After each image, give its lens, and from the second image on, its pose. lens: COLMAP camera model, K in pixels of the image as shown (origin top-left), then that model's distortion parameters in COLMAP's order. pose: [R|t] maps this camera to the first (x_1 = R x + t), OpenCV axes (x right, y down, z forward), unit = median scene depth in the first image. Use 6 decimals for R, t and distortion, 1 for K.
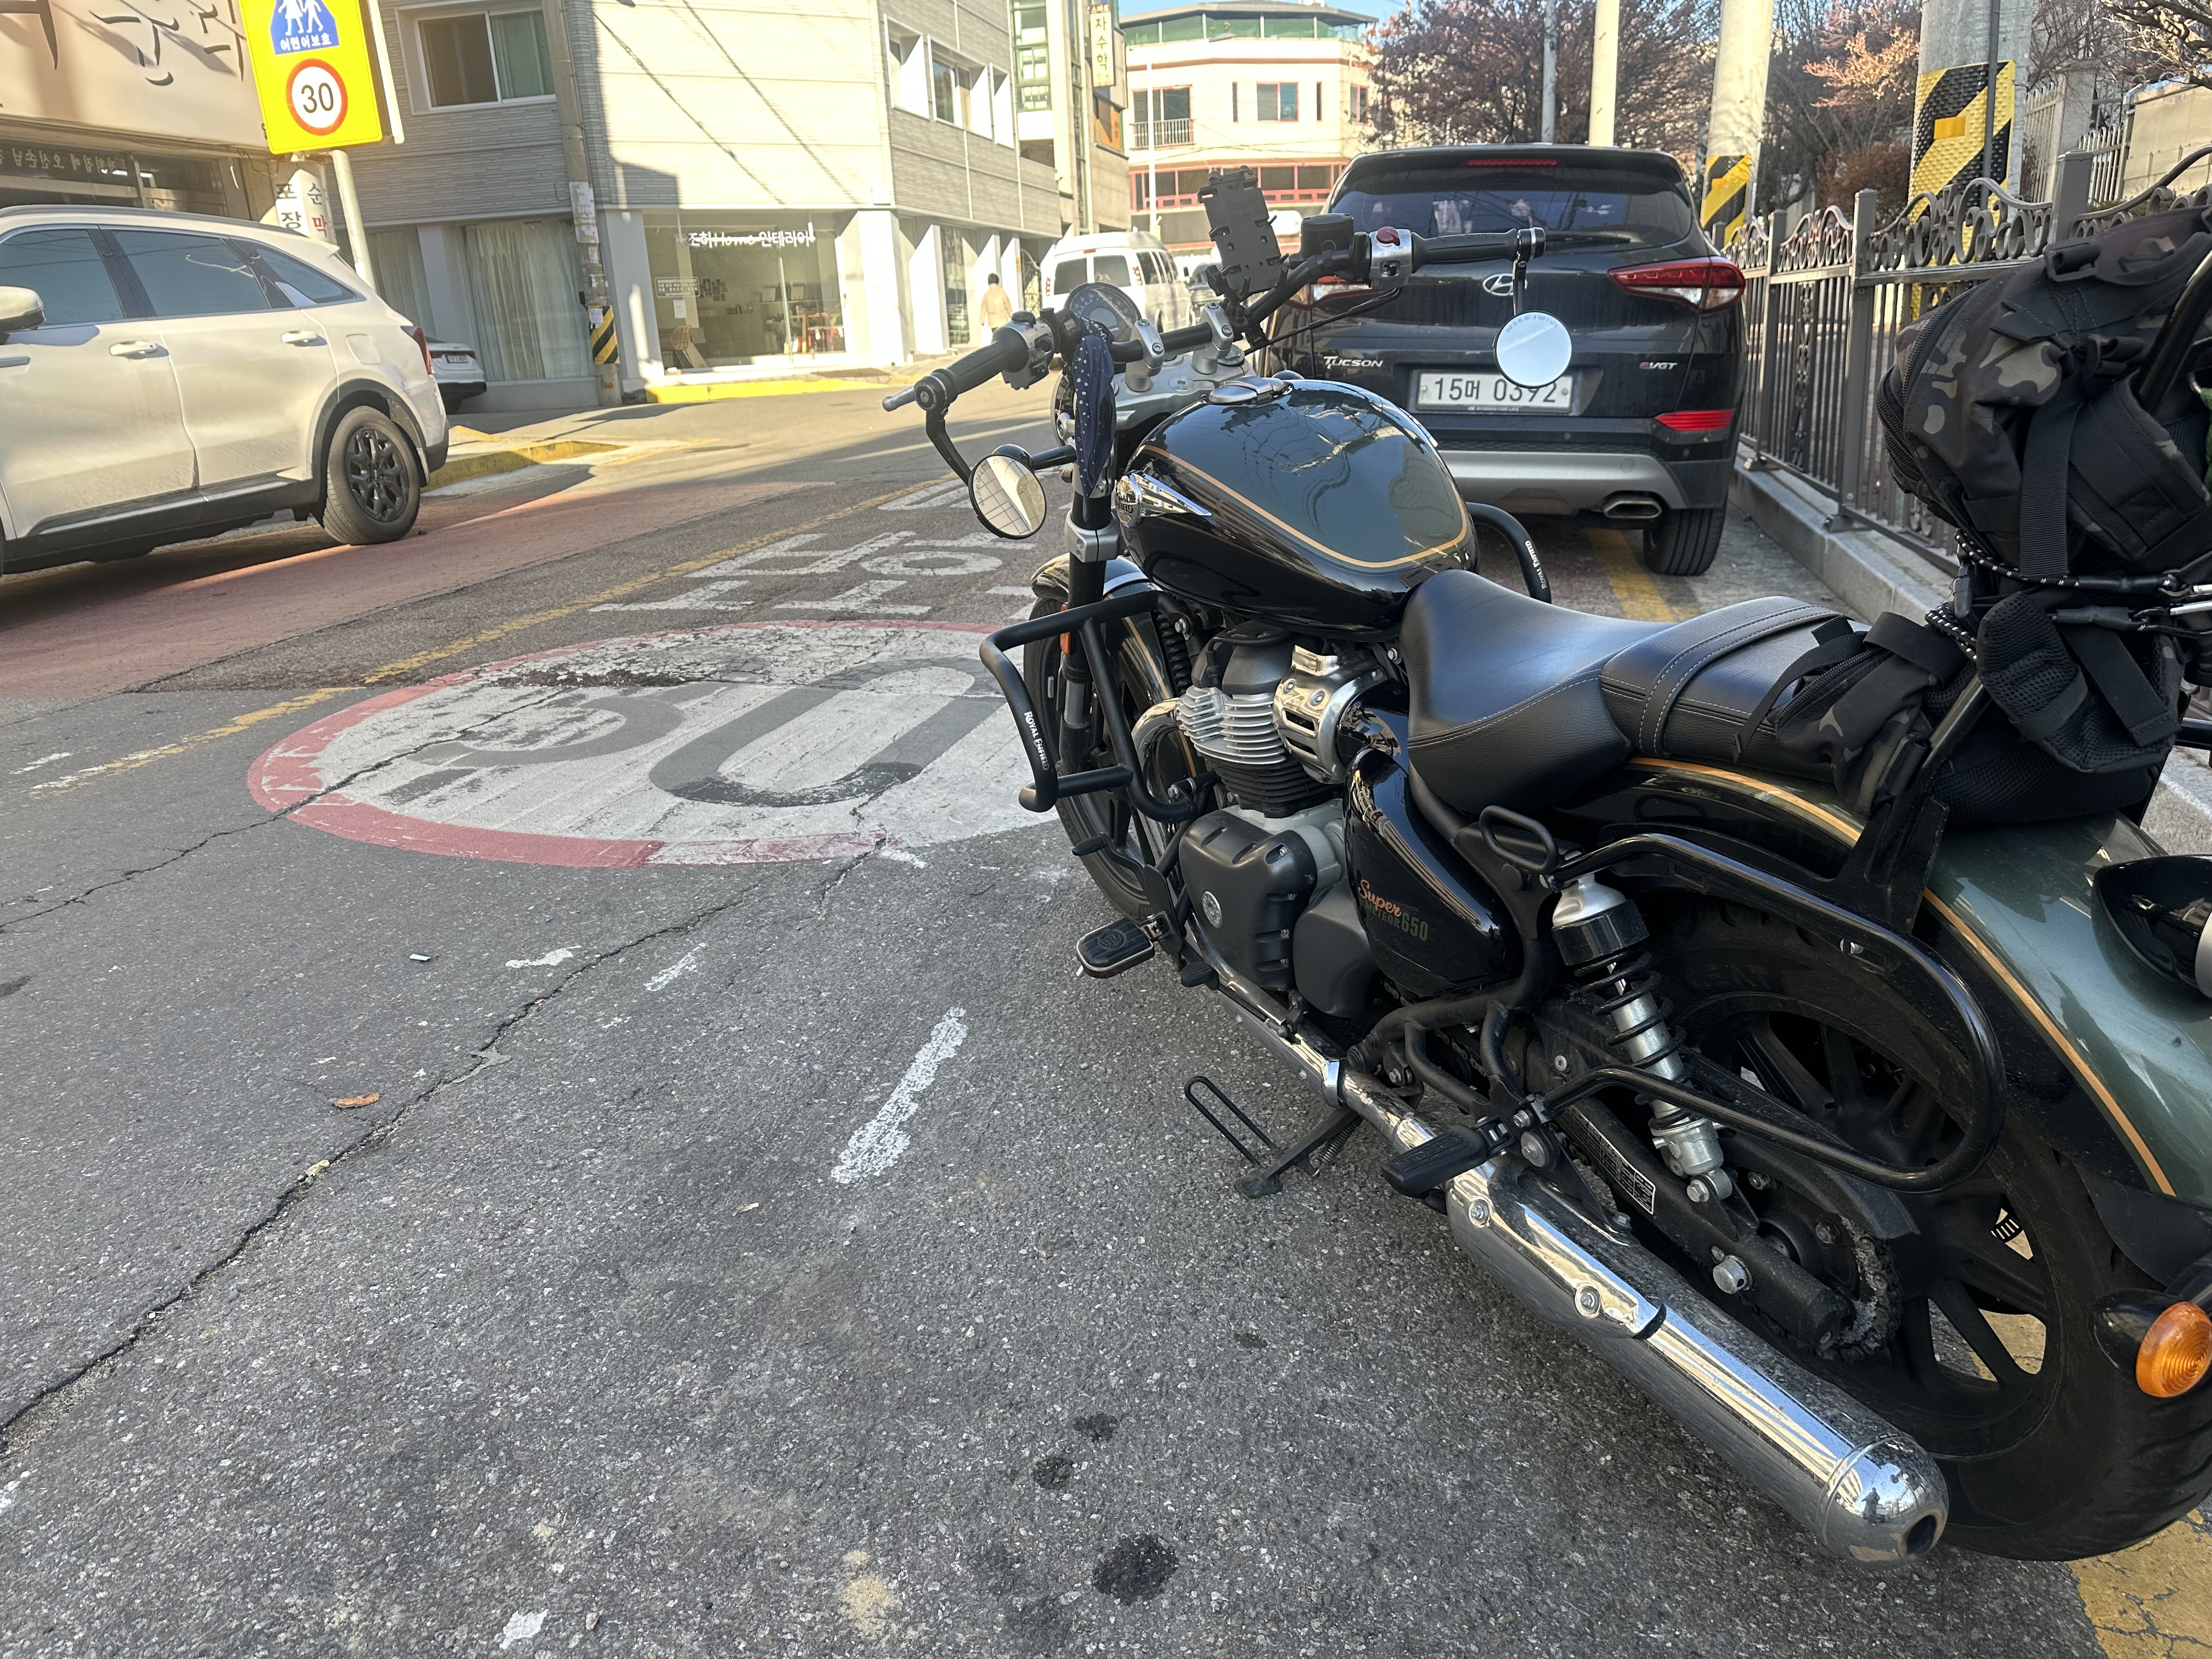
lens RADIAL K [[1565.1, 0, 1106.0], [0, 1565.1, 829.5], [0, 0, 1]] dist [-0.008969, -0.001354]
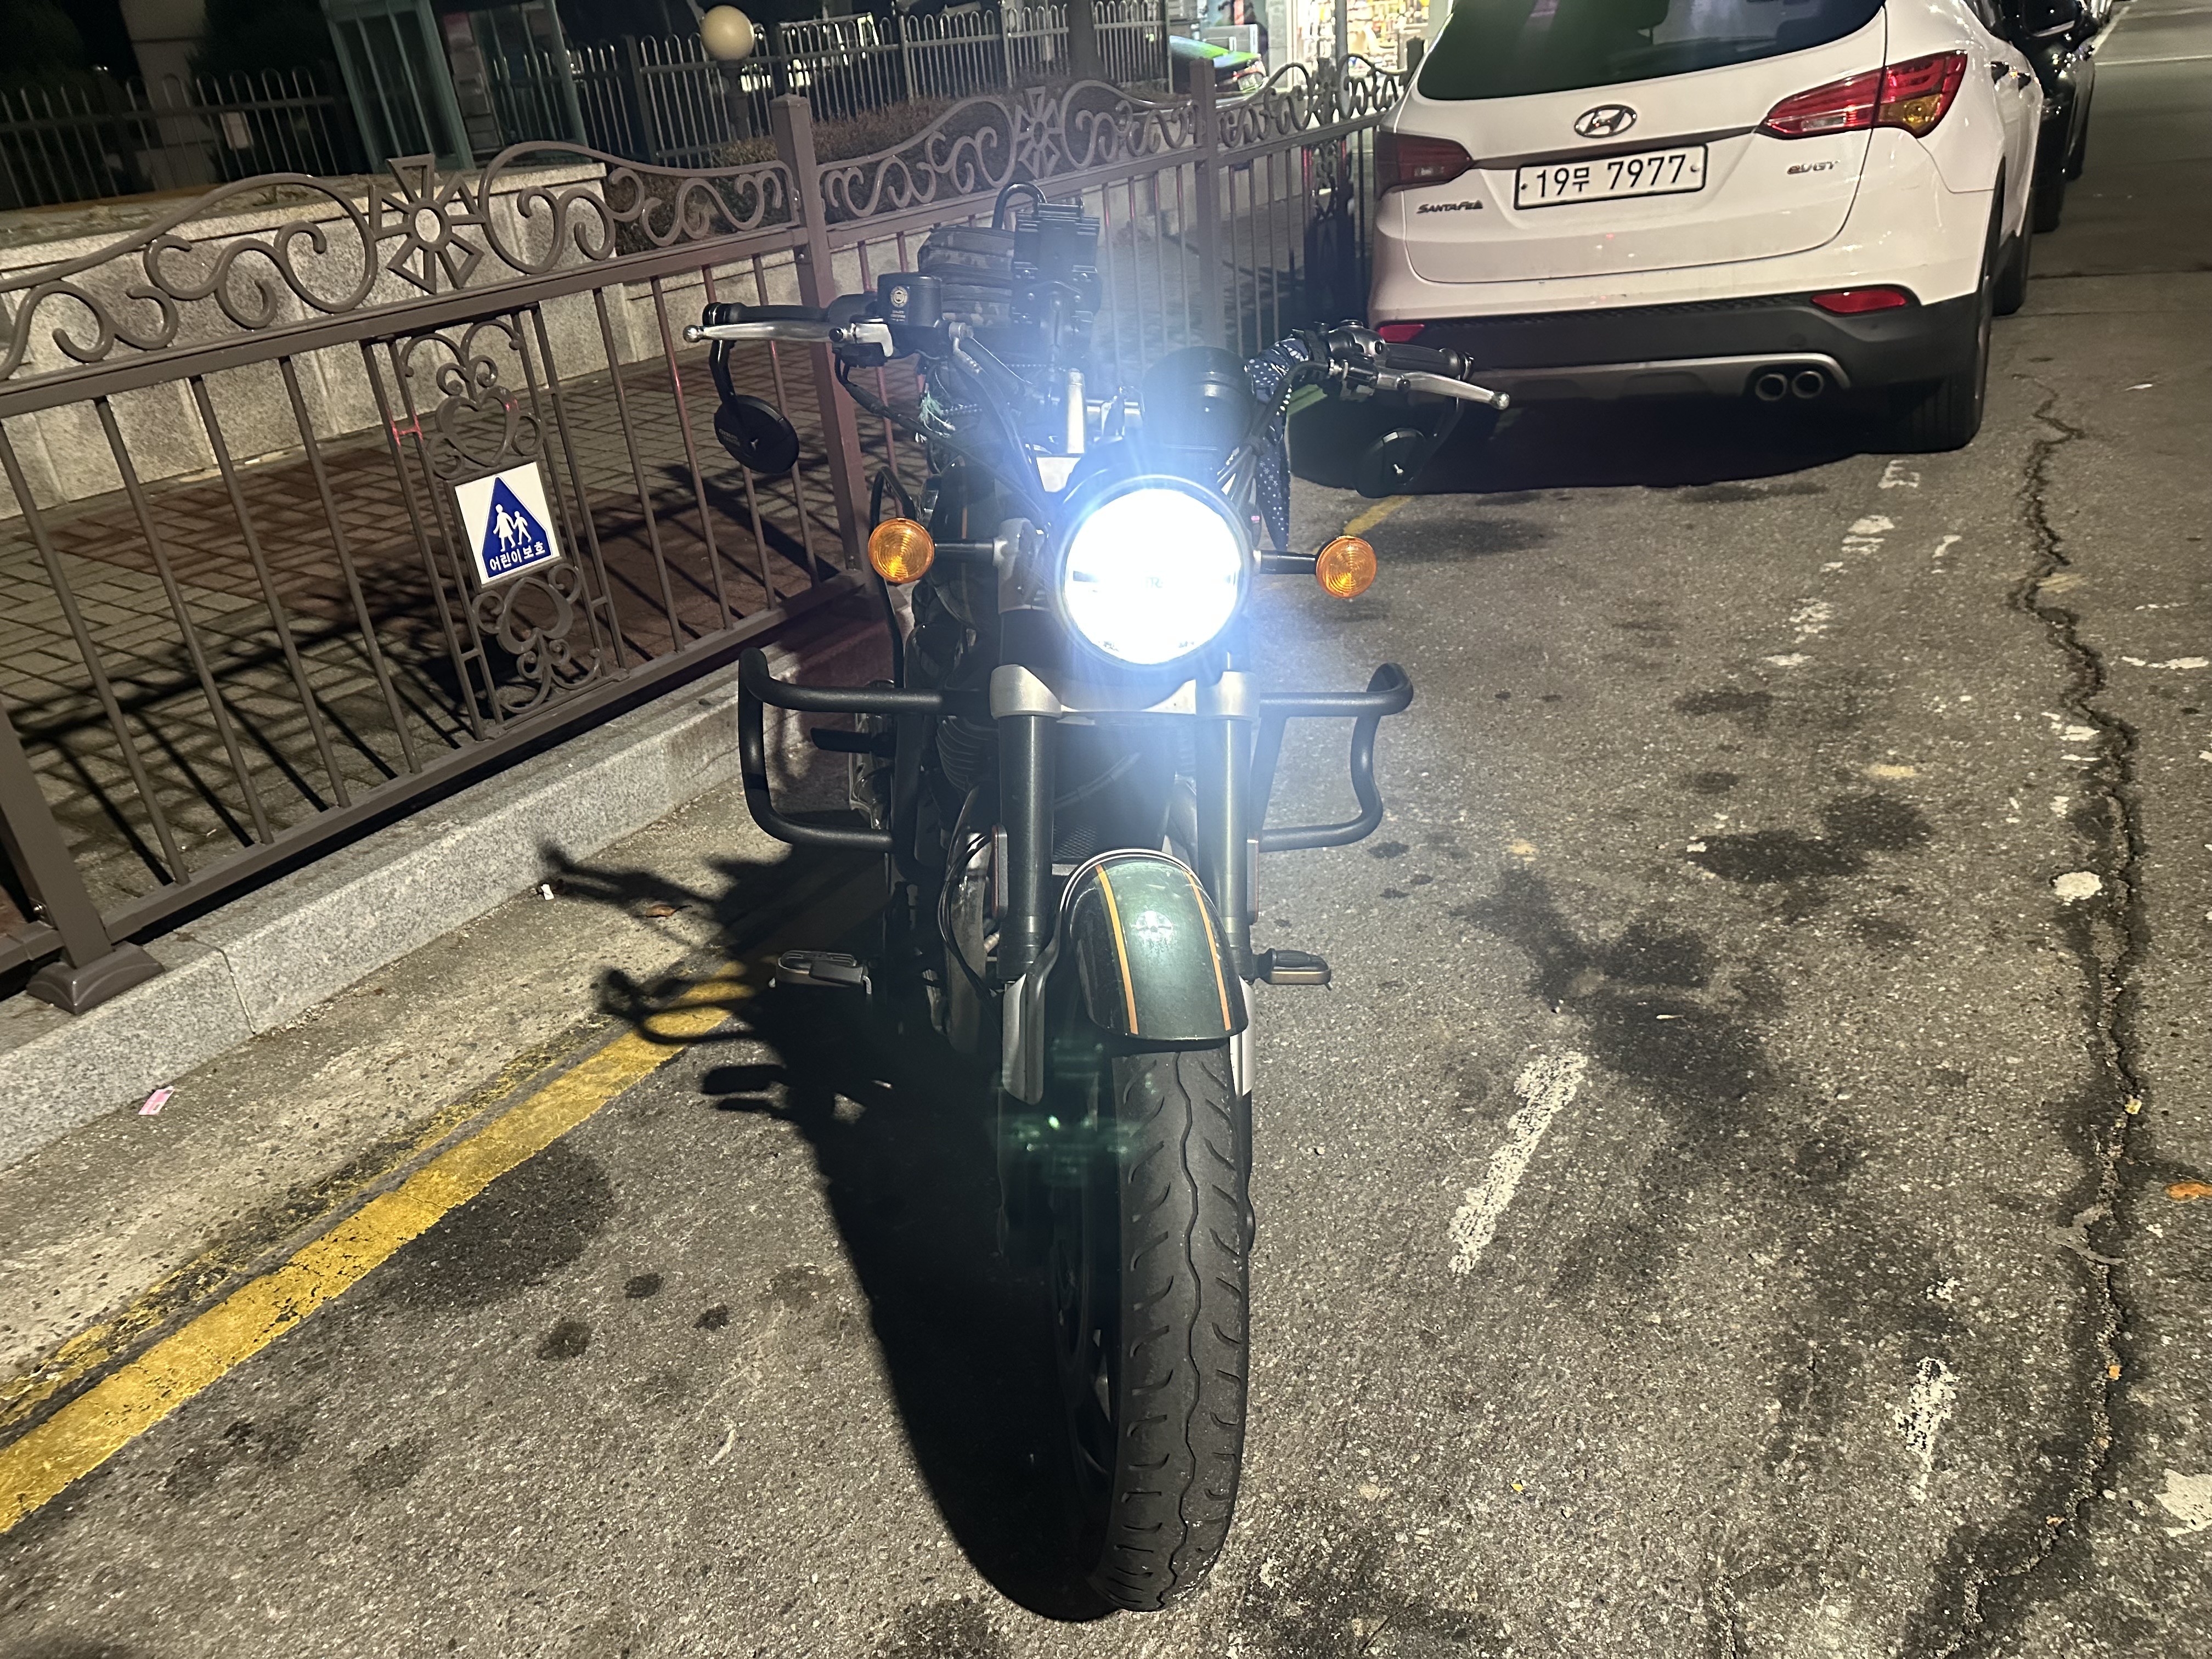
lens RADIAL K [[1565.1, 0, 1106.0], [0, 1565.1, 829.5], [0, 0, 1]] dist [-0.008969, -0.001354]
pose [[-0.944662, -0.037885, 0.325850, -0.190084], [0.204982, 0.707345, 0.676495, -0.639898], [-0.256117, 0.705853, -0.660436, 1.548268]]
